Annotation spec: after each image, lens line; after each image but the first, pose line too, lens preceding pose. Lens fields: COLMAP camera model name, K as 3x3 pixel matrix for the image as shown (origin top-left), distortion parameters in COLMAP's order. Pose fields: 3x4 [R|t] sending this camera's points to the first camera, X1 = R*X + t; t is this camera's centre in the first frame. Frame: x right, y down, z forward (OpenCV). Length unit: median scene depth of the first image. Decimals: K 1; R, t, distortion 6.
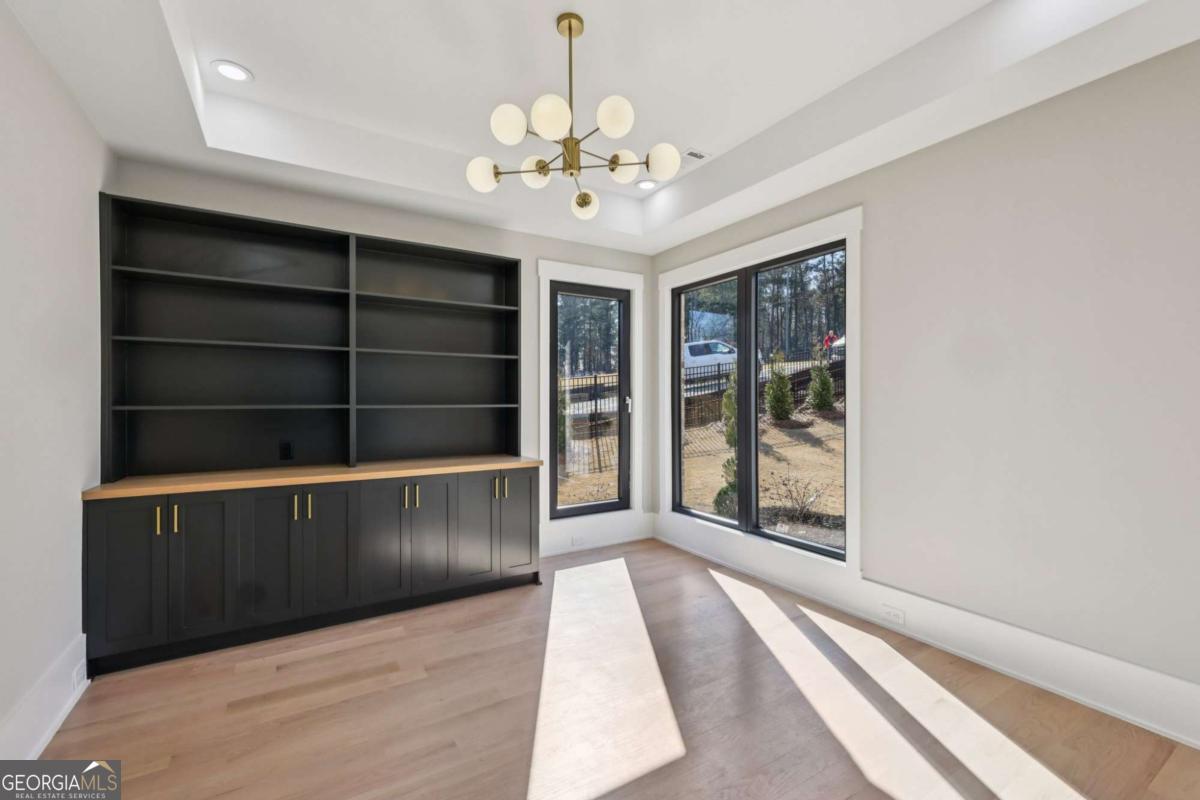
lens RADIAL K [[482.4, 0, 593.8], [0, 482.4, 401.2], [0, 0, 1]] dist [-0.000230, 0.000360]
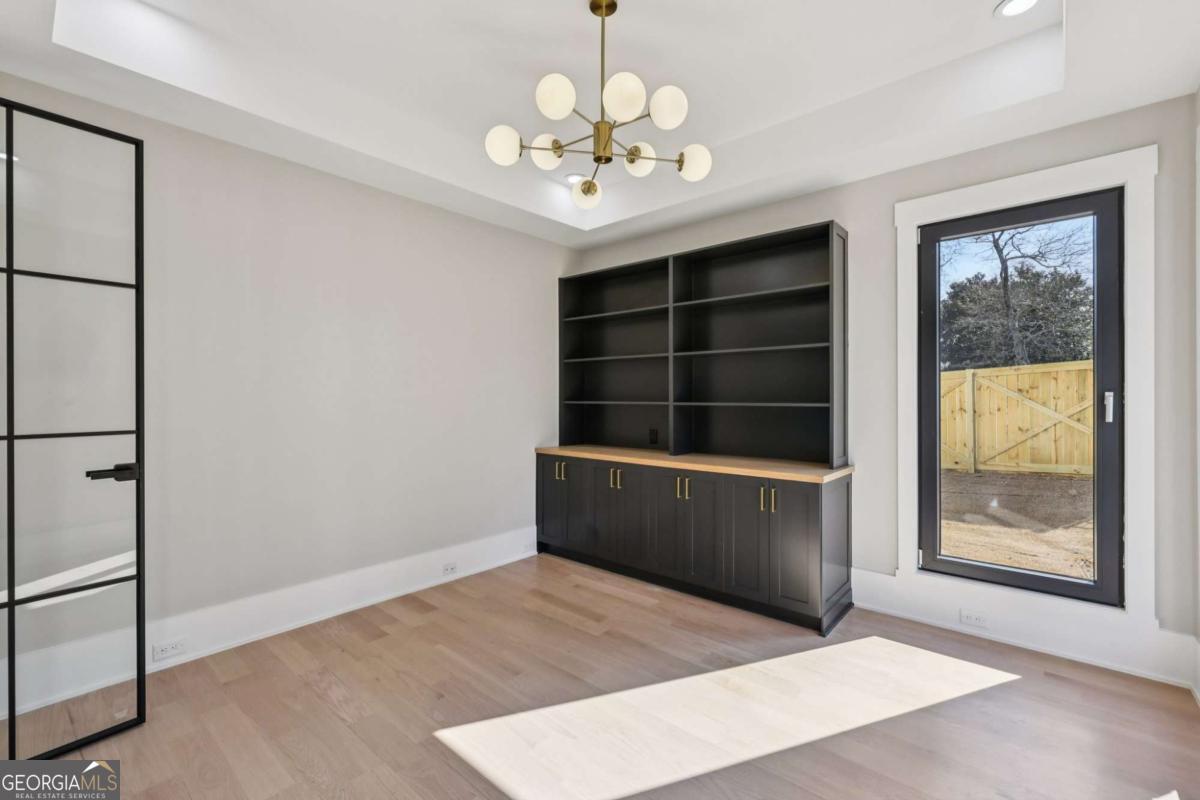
lens RADIAL K [[482.4, 0, 593.8], [0, 482.4, 401.2], [0, 0, 1]] dist [-0.000230, 0.000360]
pose [[0.345911, 0.009297, -0.938221, 0.615648], [-0.002404, 0.999956, 0.009022, -0.005410], [0.938264, -0.000865, 0.345919, 0.489660]]
